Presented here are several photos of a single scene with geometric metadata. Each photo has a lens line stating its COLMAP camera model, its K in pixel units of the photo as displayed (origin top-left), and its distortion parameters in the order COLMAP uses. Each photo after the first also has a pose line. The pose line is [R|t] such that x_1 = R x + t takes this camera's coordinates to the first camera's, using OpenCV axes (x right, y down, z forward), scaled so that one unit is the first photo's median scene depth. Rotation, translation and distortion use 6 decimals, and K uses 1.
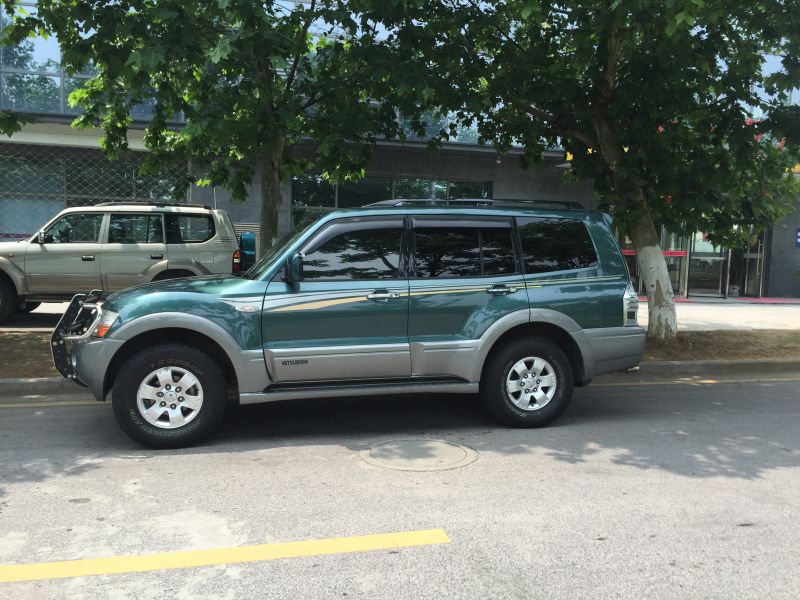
lens RADIAL K [[689.1, 0, 400.0], [0, 689.1, 300.0], [0, 0, 1]] dist [0.055174, -0.015673]
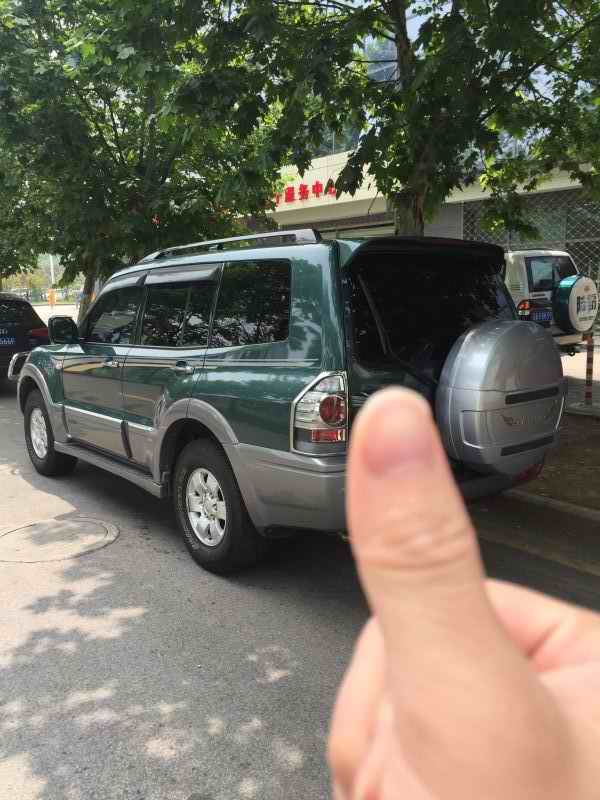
lens RADIAL K [[689.1, 0, 300.0], [0, 689.1, 400.0], [0, 0, 1]] dist [0.055174, -0.015673]
pose [[0.405190, 0.119956, -0.906329, 0.936662], [-0.044028, 0.992765, 0.111713, -0.073453], [0.913172, -0.005361, 0.407540, 0.895013]]
